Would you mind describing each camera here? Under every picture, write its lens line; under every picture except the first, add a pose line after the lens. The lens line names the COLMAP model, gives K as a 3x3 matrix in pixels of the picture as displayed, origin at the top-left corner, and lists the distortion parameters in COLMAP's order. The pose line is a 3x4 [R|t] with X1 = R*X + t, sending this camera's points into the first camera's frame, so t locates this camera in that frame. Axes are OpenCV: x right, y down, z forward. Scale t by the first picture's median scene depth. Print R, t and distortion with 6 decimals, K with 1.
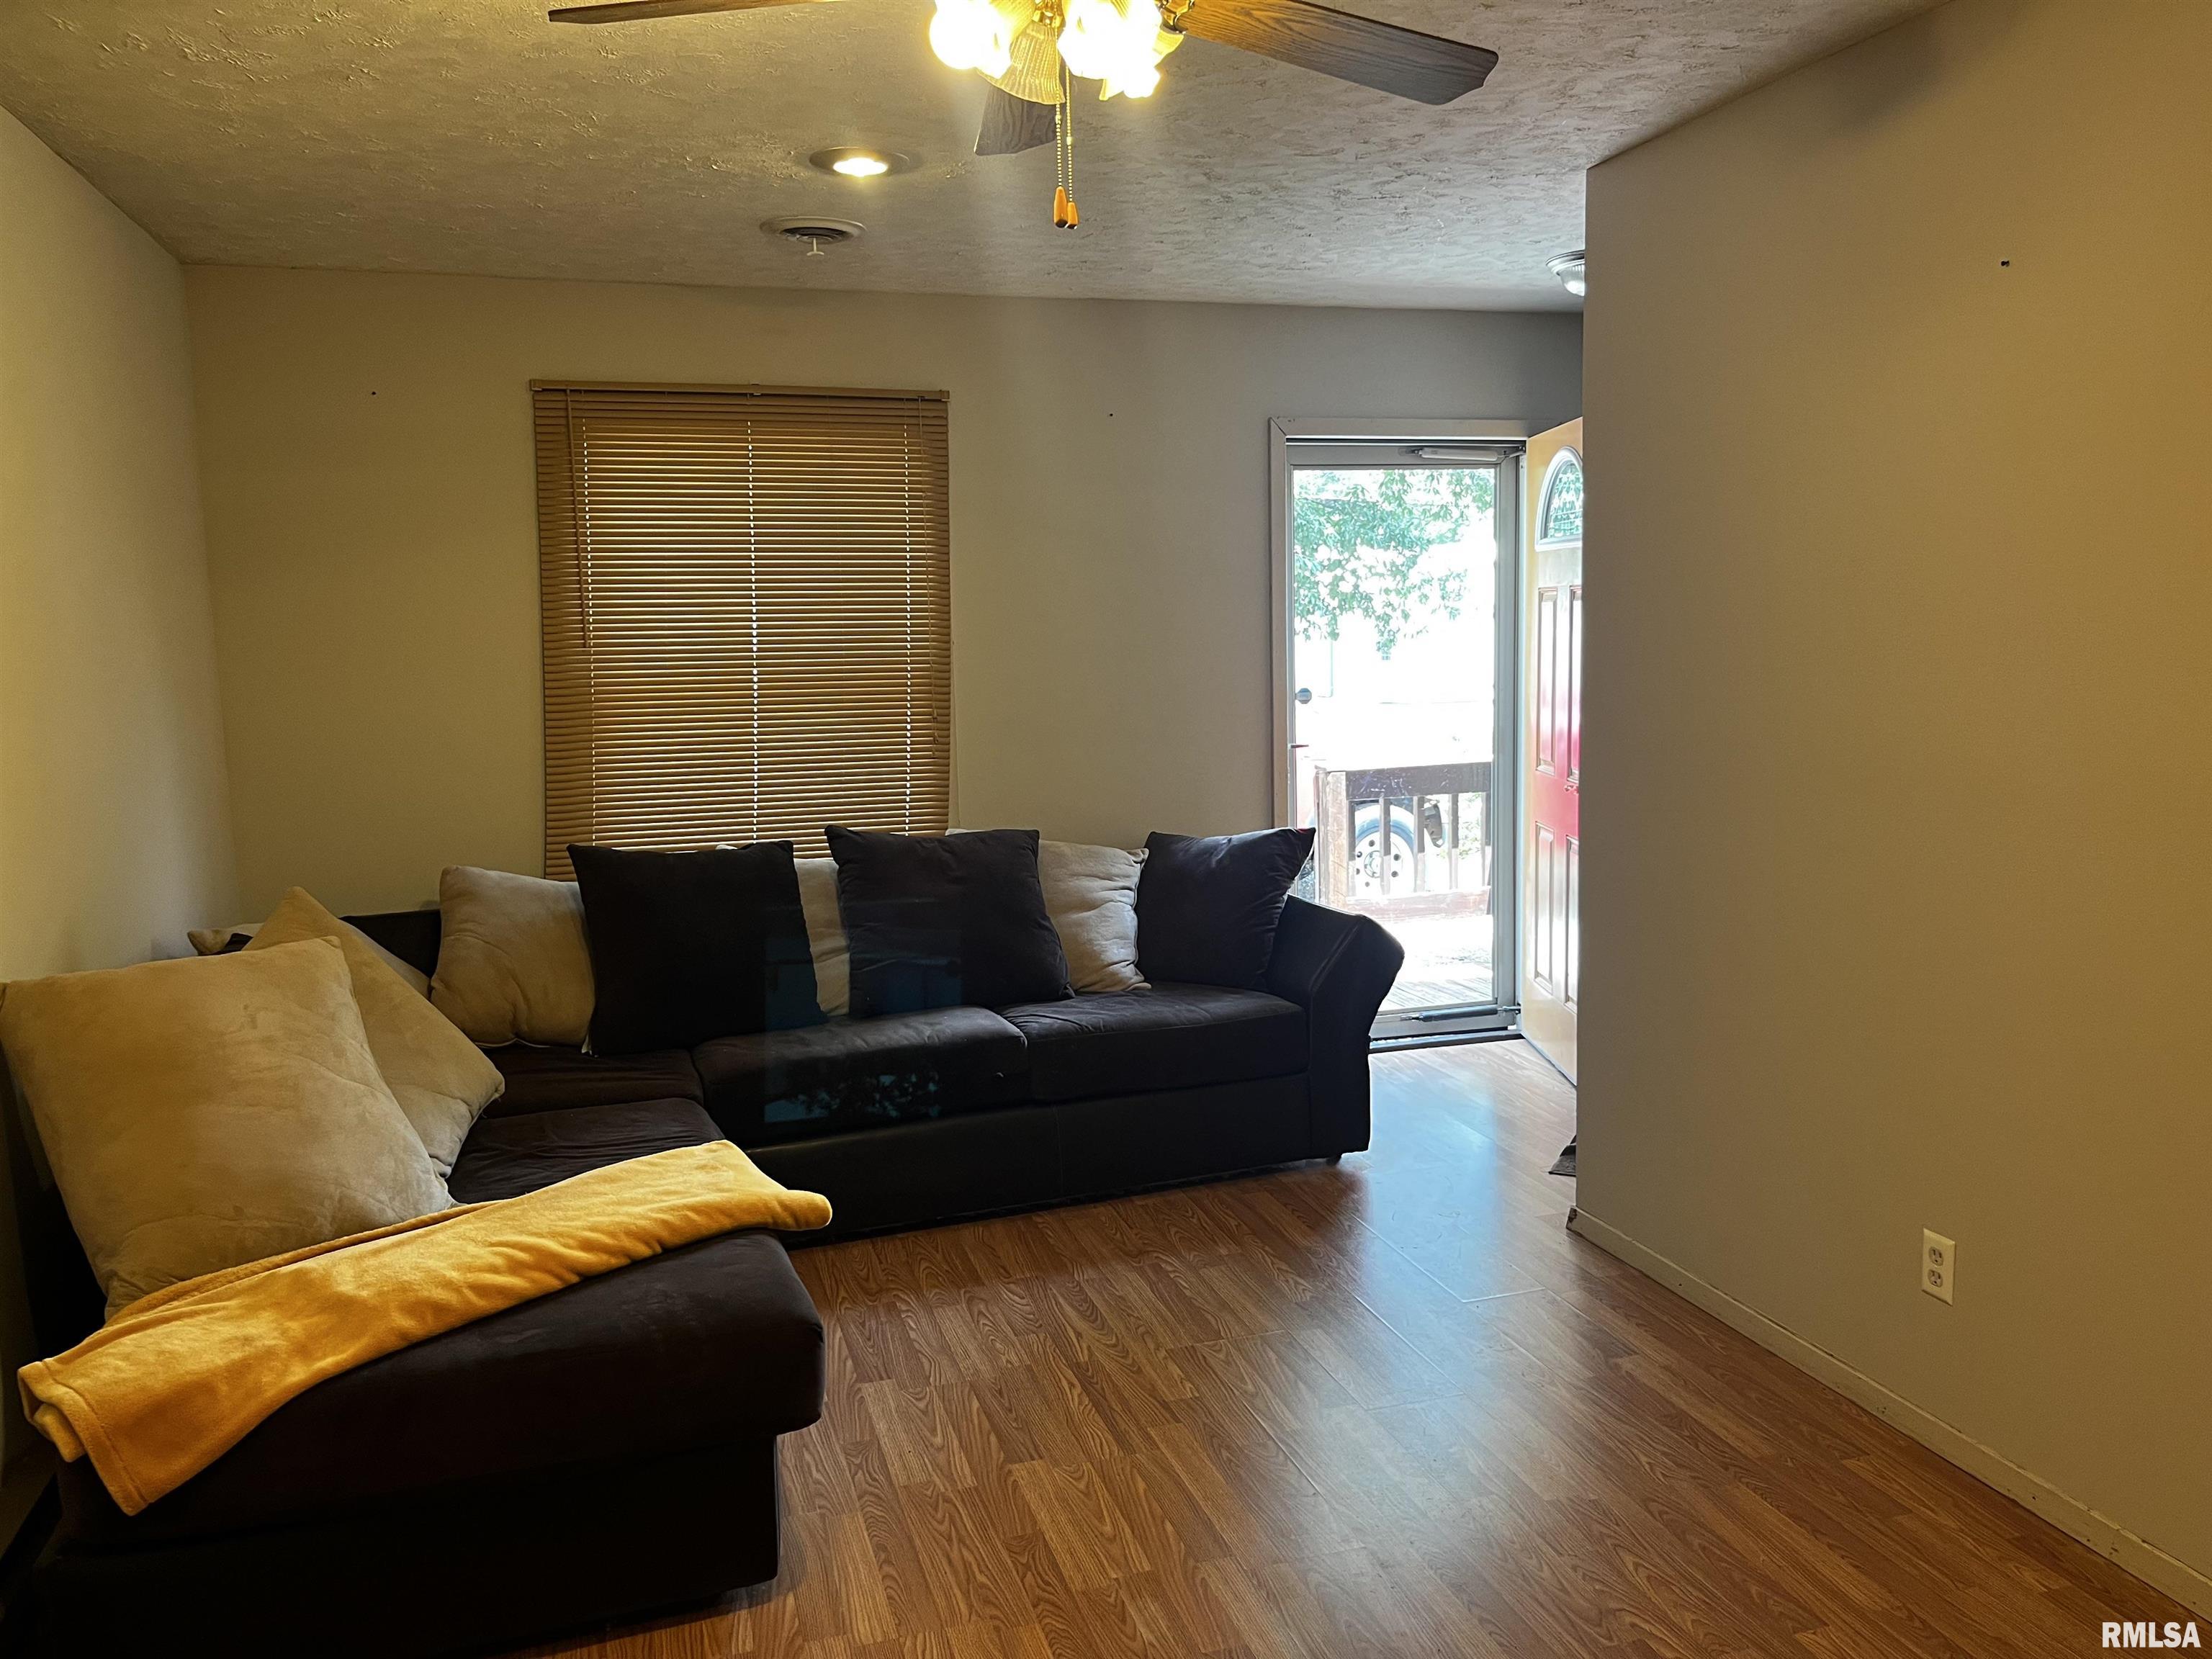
lens RADIAL K [[1681.7, 0, 1112.0], [0, 1681.7, 819.2], [0, 0, 1]] dist [0.043564, -0.057601]
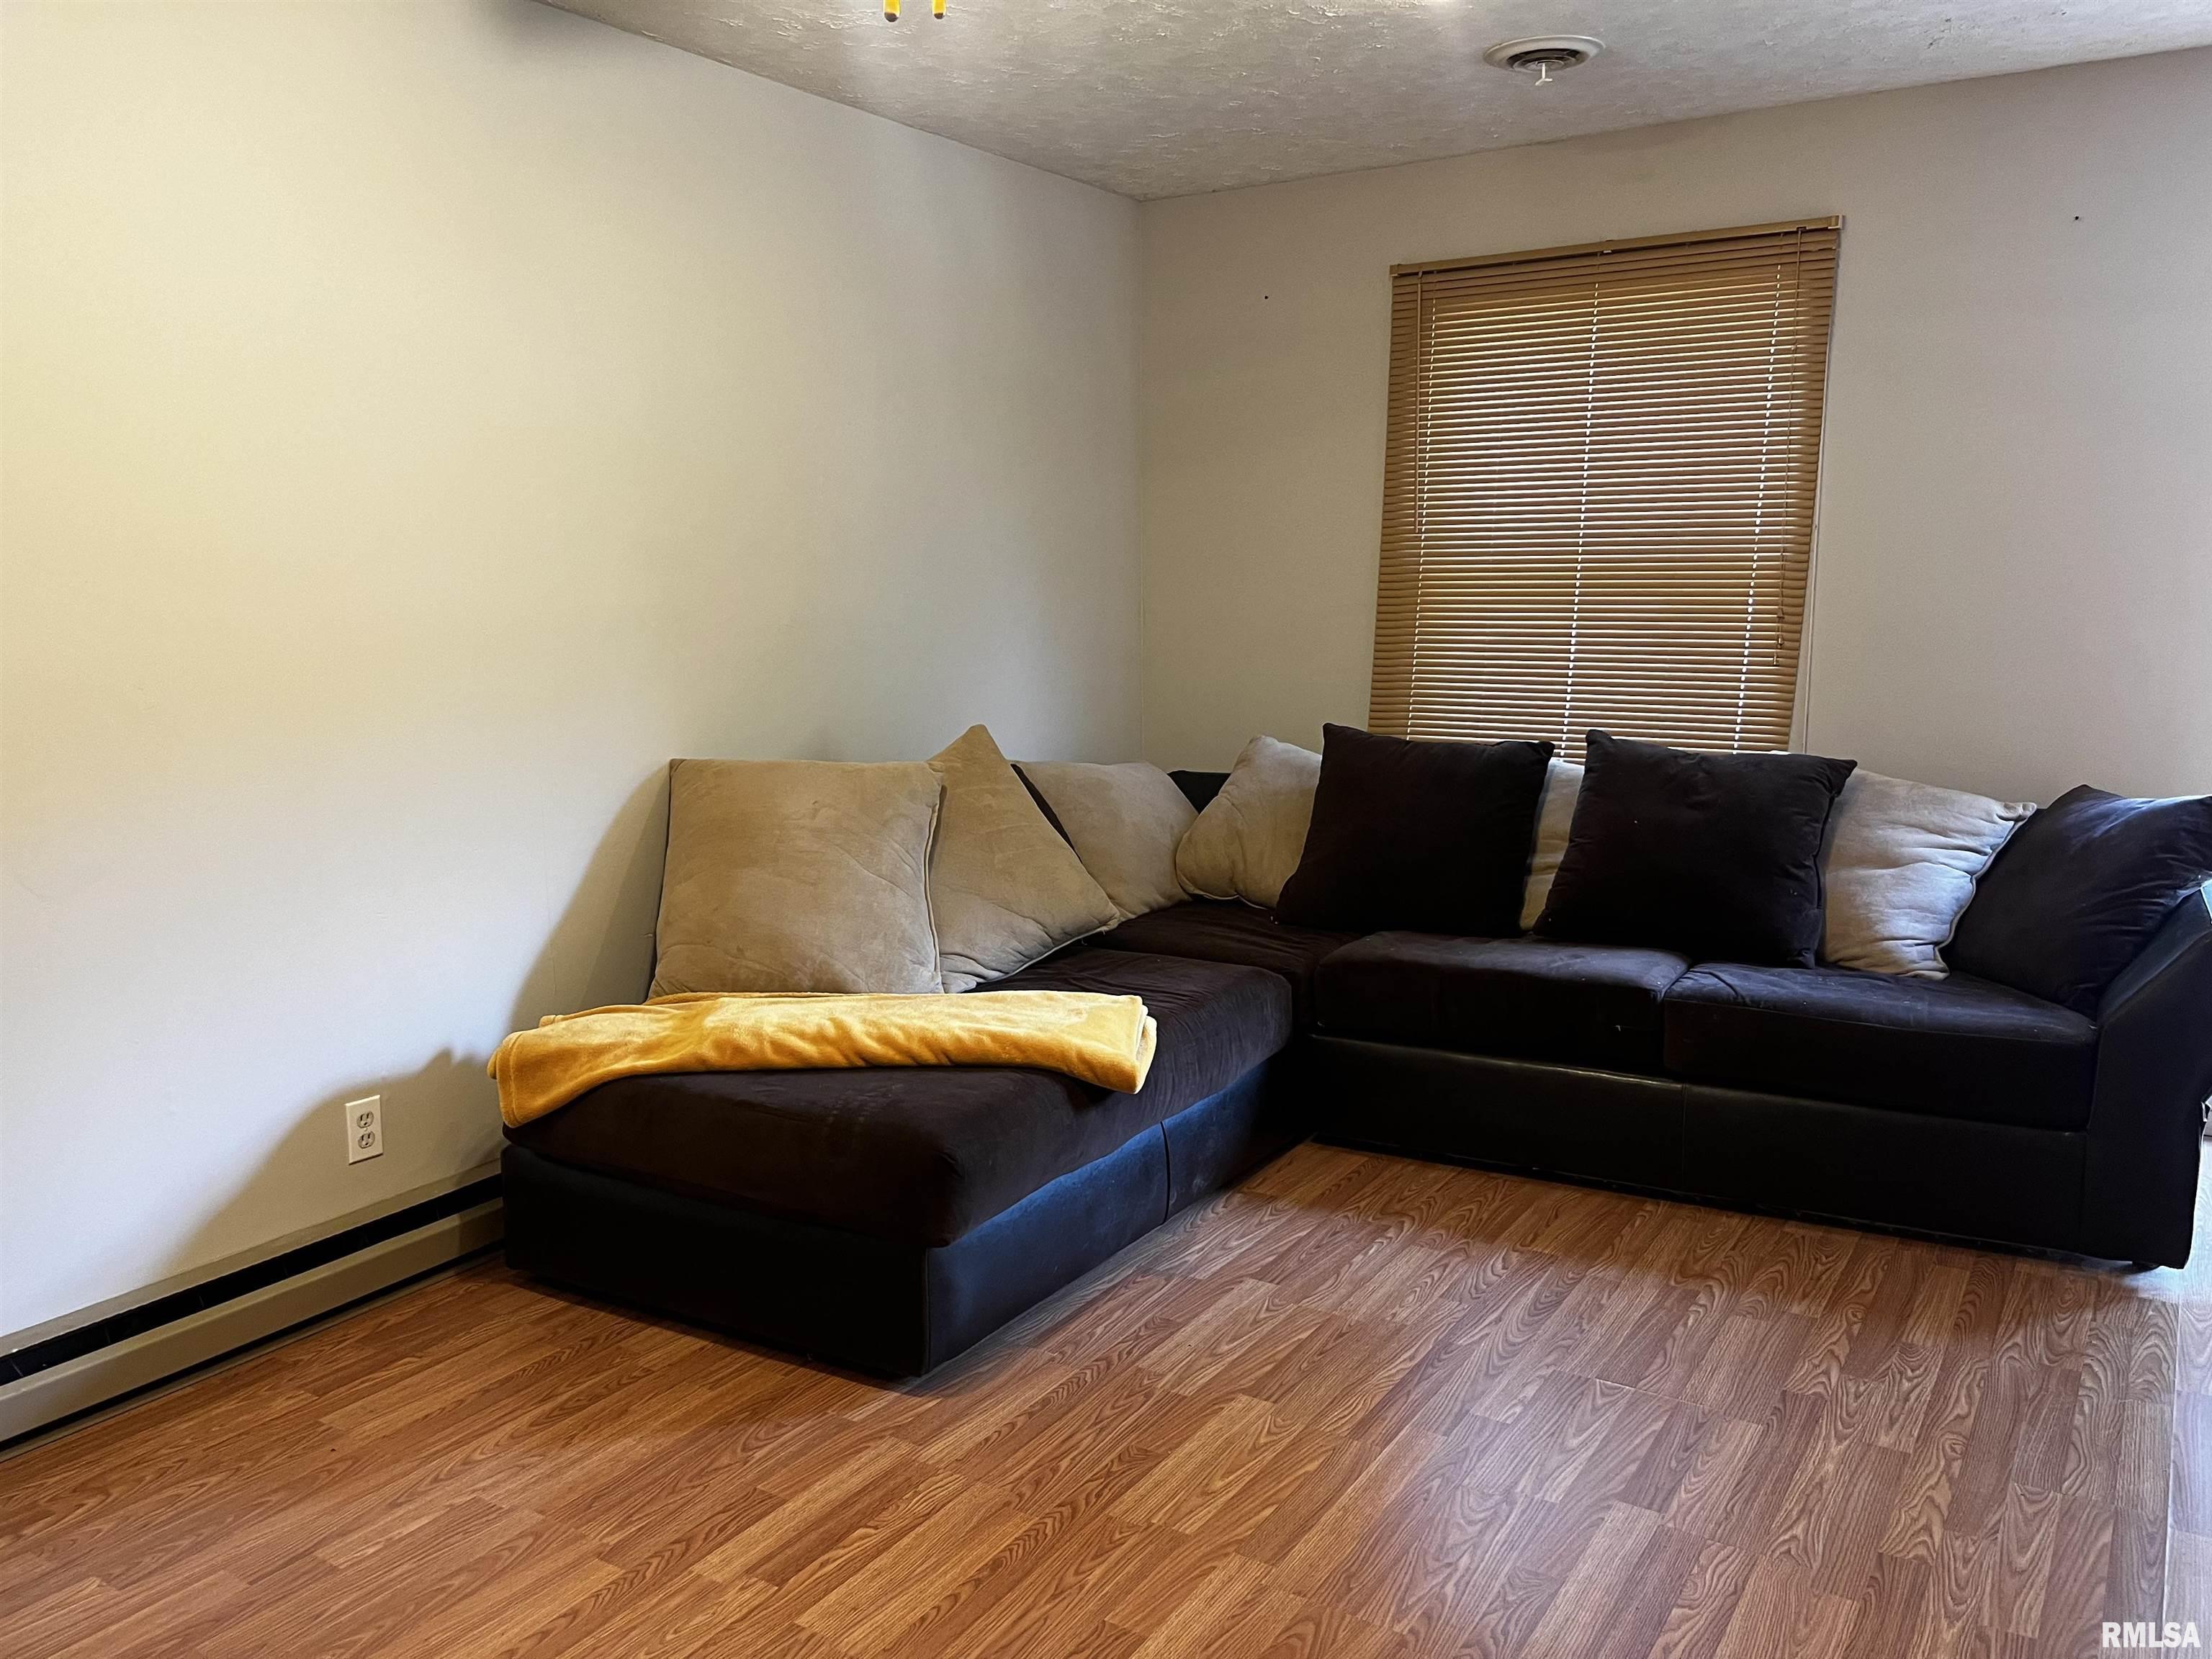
lens RADIAL K [[1681.7, 0, 1110.3], [0, 1681.7, 822.1], [0, 0, 1]] dist [0.043564, -0.057601]
pose [[0.646629, 0.128332, -0.751932, 0.402679], [-0.092973, 0.991657, 0.089293, -0.004450], [0.757118, 0.012170, 0.653165, 0.245074]]
